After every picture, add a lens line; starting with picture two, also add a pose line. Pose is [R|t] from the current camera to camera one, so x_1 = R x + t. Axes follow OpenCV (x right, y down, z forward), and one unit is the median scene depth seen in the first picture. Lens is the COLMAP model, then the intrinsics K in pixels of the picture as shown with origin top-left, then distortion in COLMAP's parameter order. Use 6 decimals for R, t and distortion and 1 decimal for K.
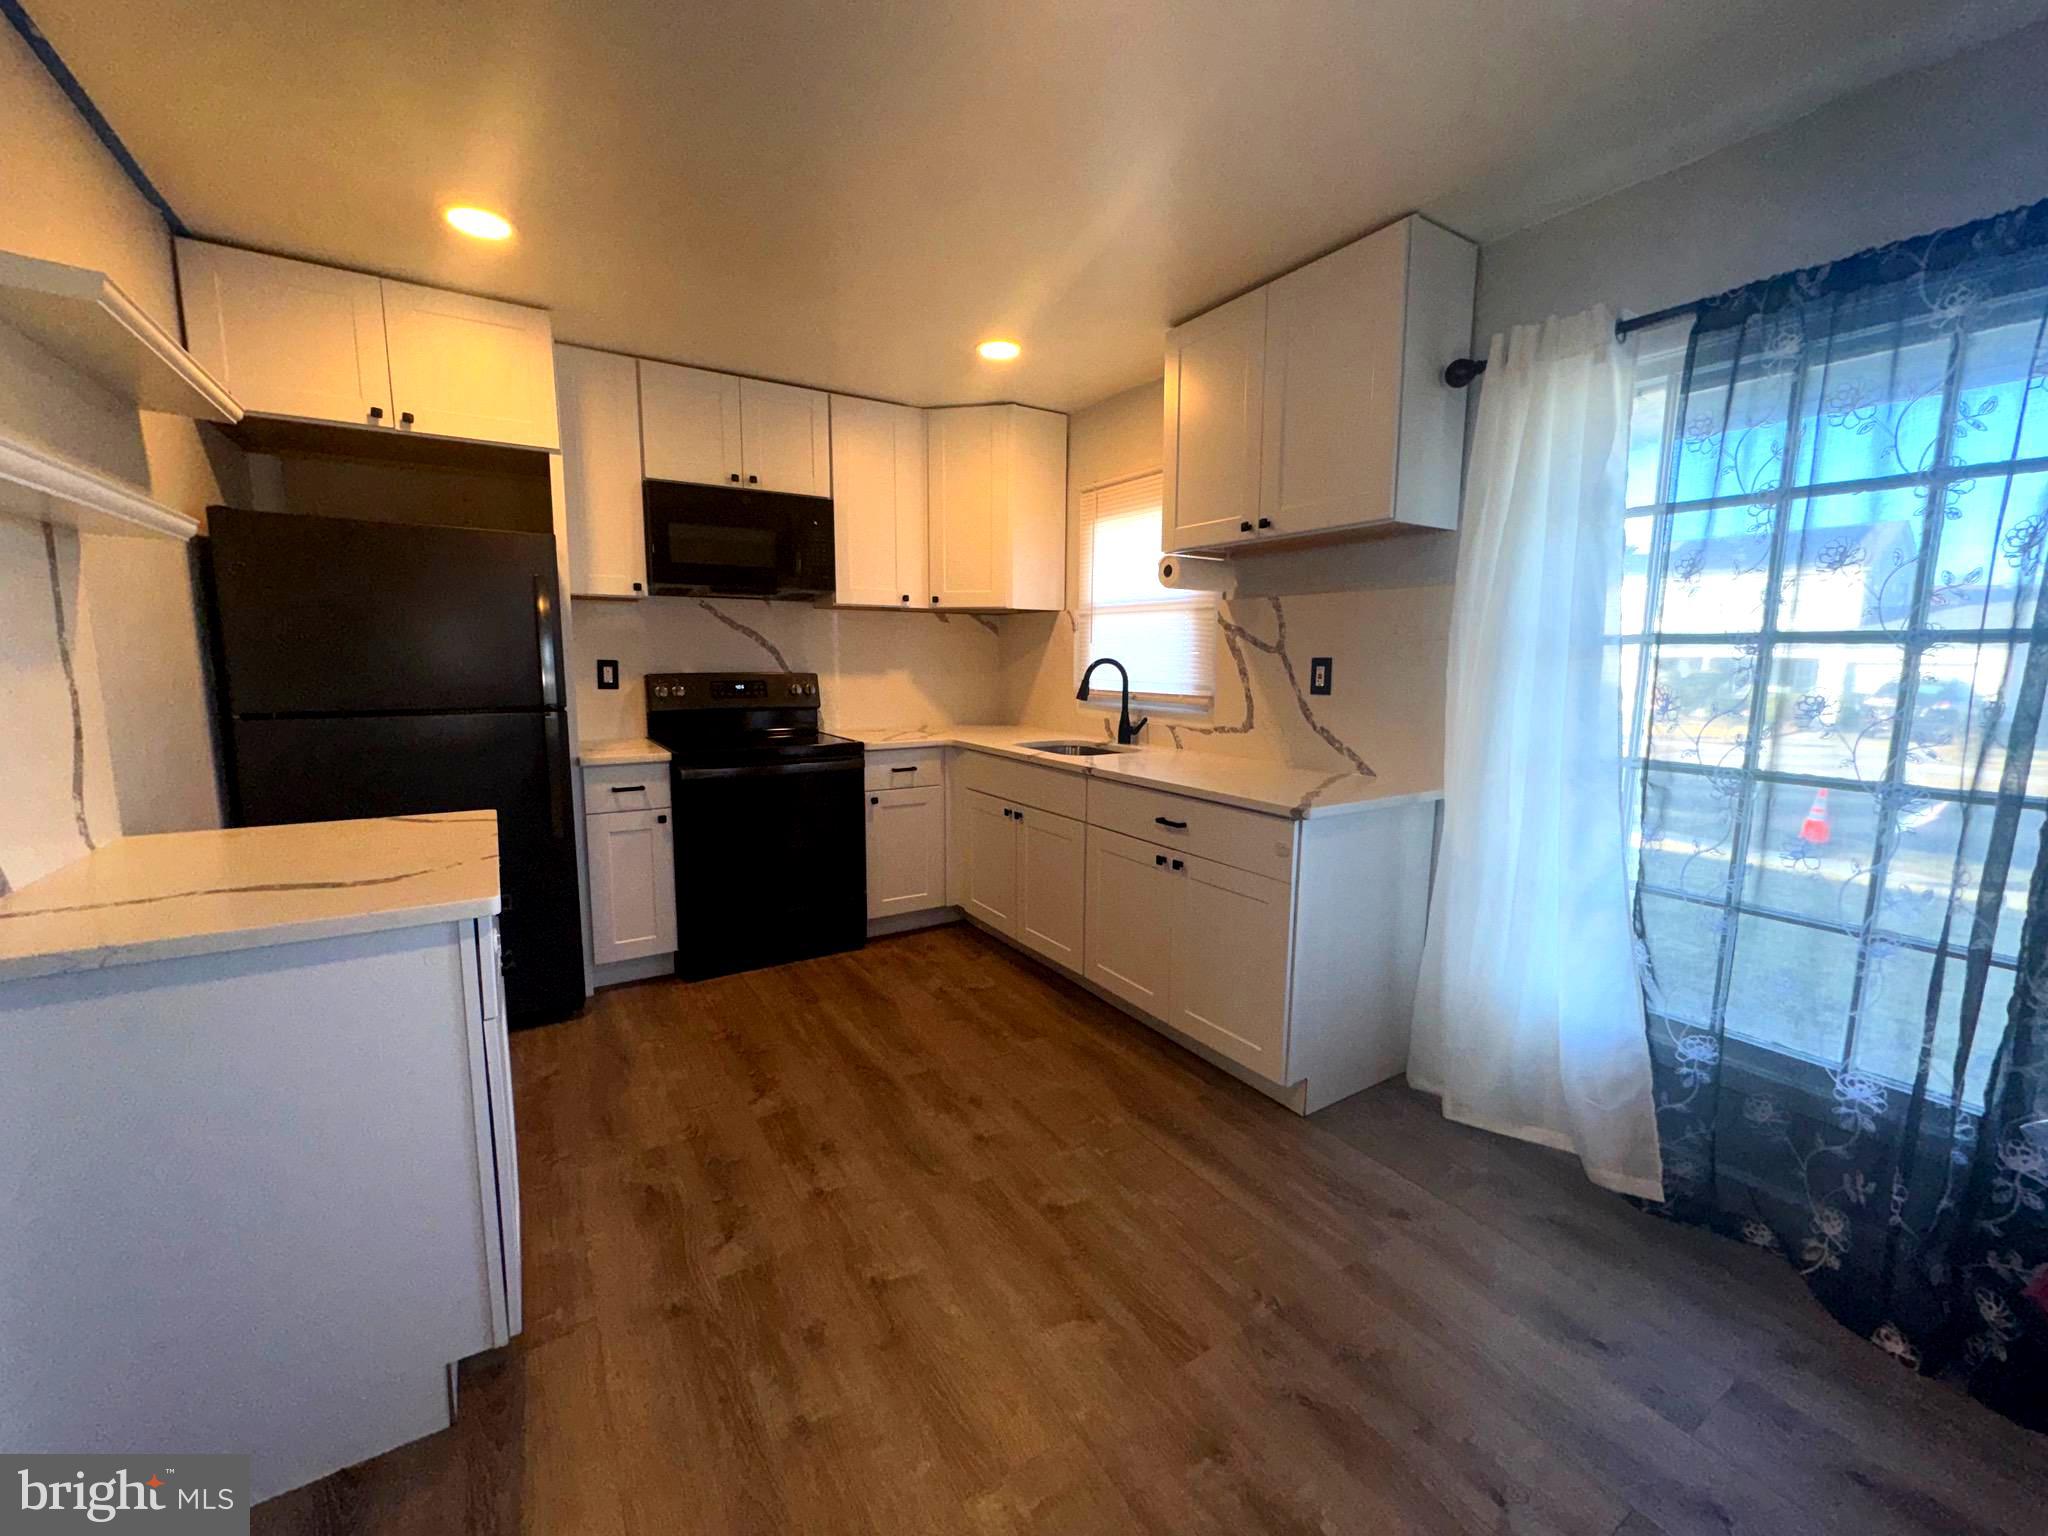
lens RADIAL K [[817.6, 0, 1021.2], [0, 817.6, 783.7], [0, 0, 1]] dist [-0.002242, 0.000057]
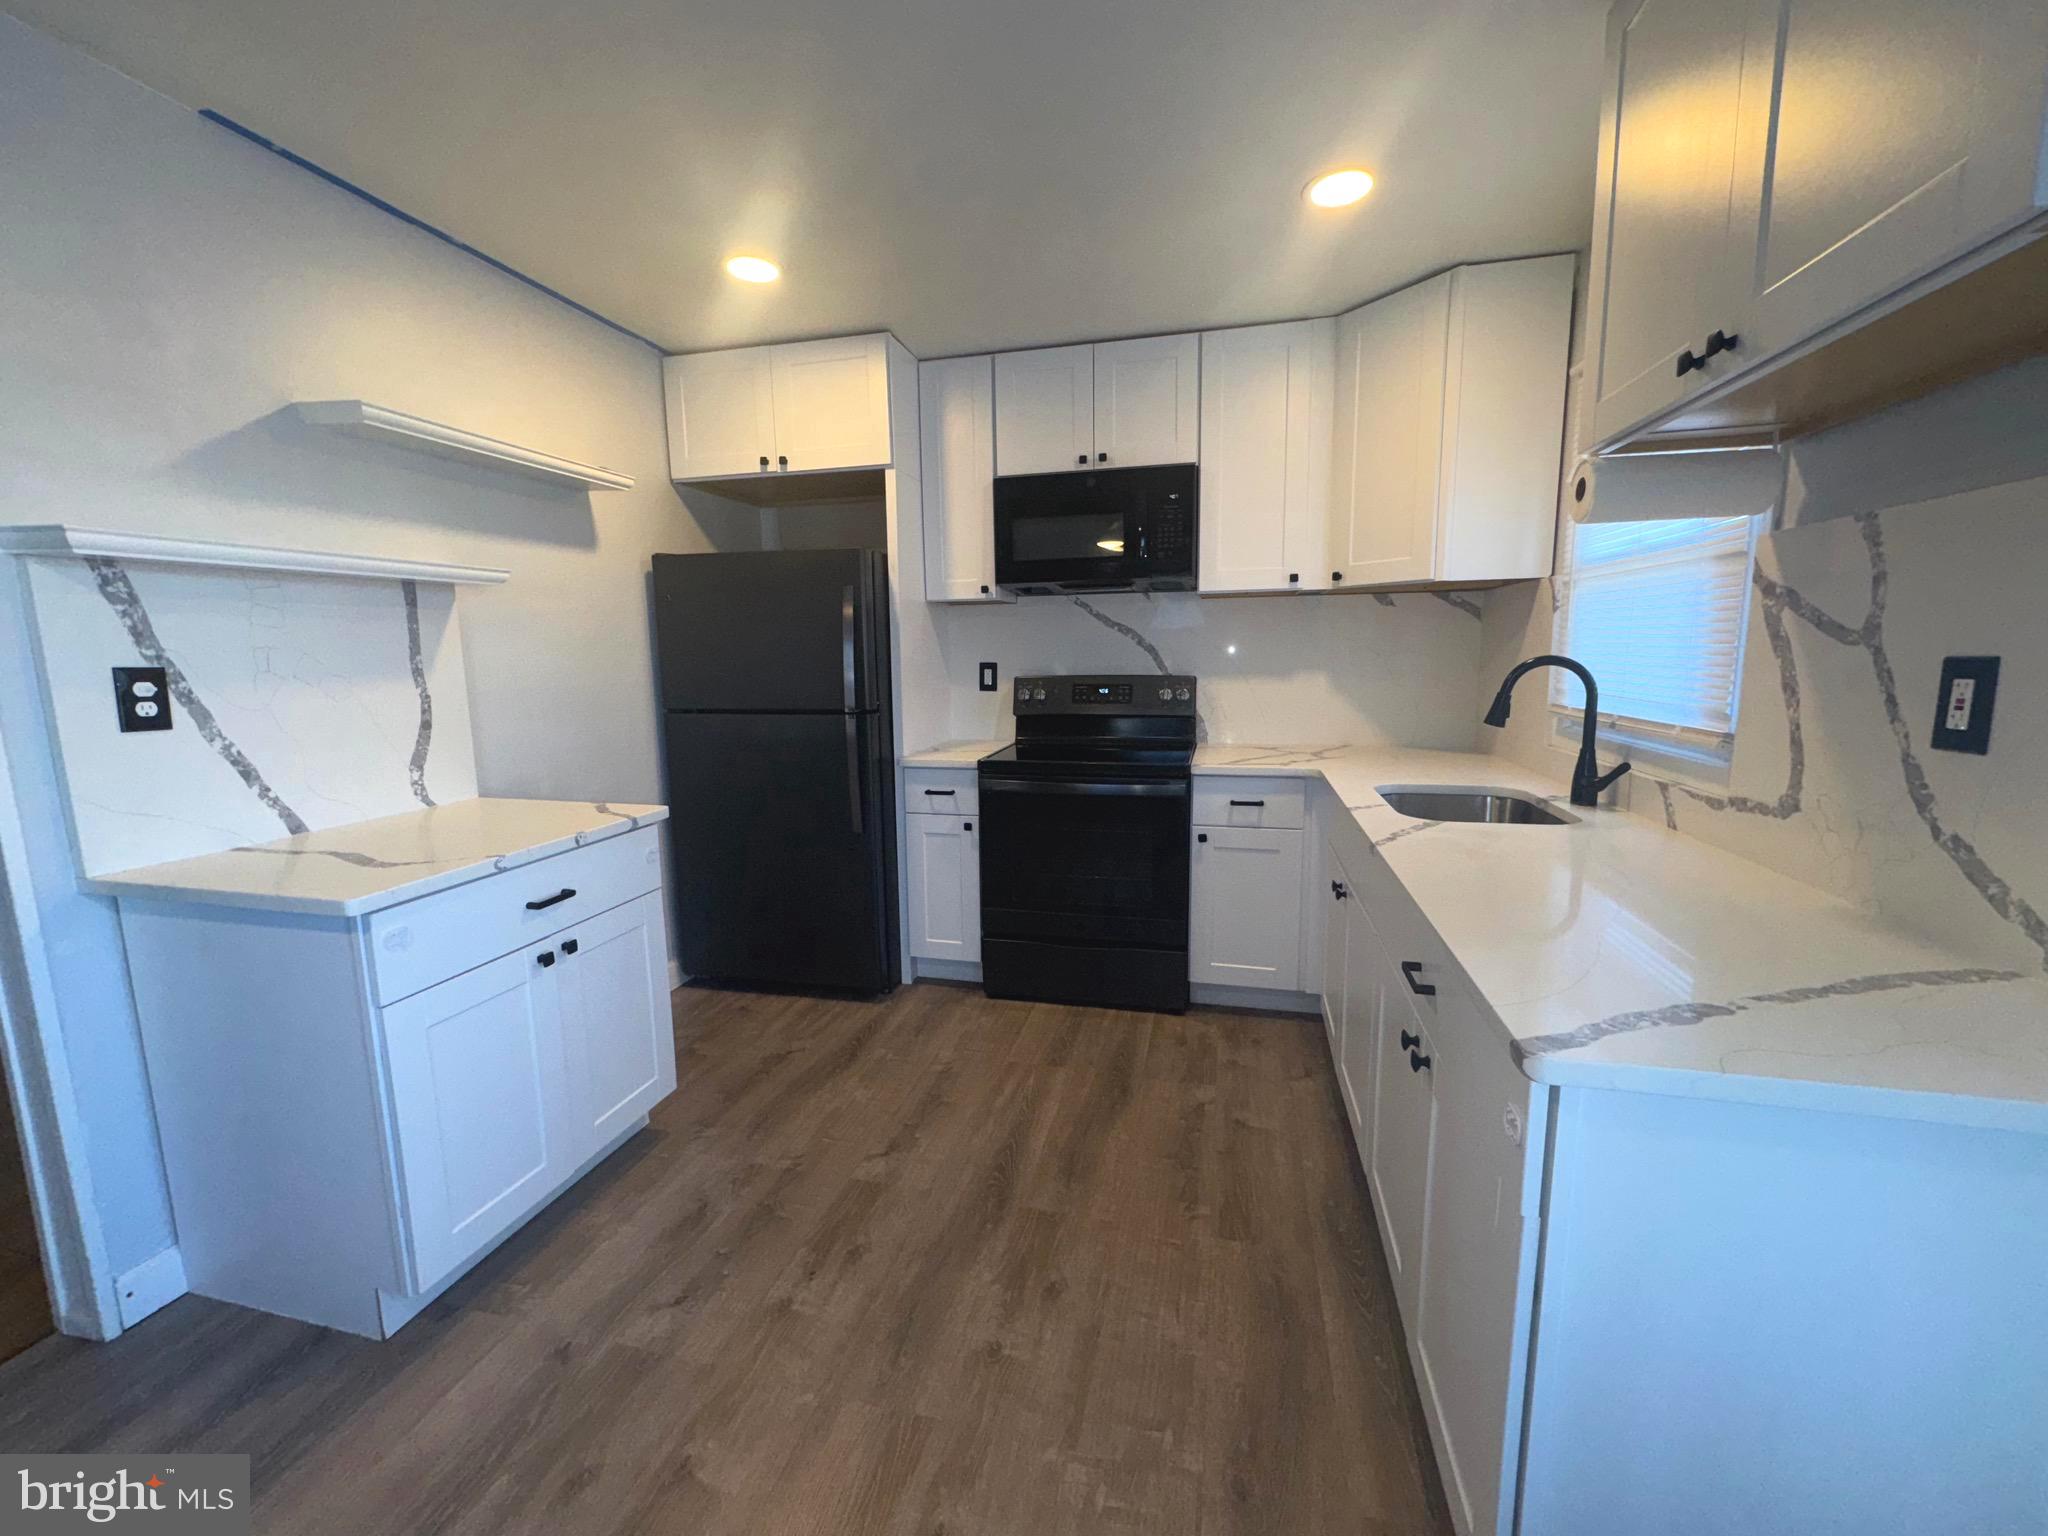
lens RADIAL K [[817.6, 0, 1006.2], [0, 817.6, 777.2], [0, 0, 1]] dist [-0.002242, 0.000057]
pose [[0.687800, 0.095974, -0.719528, 0.314632], [-0.094315, 0.994634, 0.042513, -0.066419], [0.719747, 0.038622, 0.693161, 0.381929]]
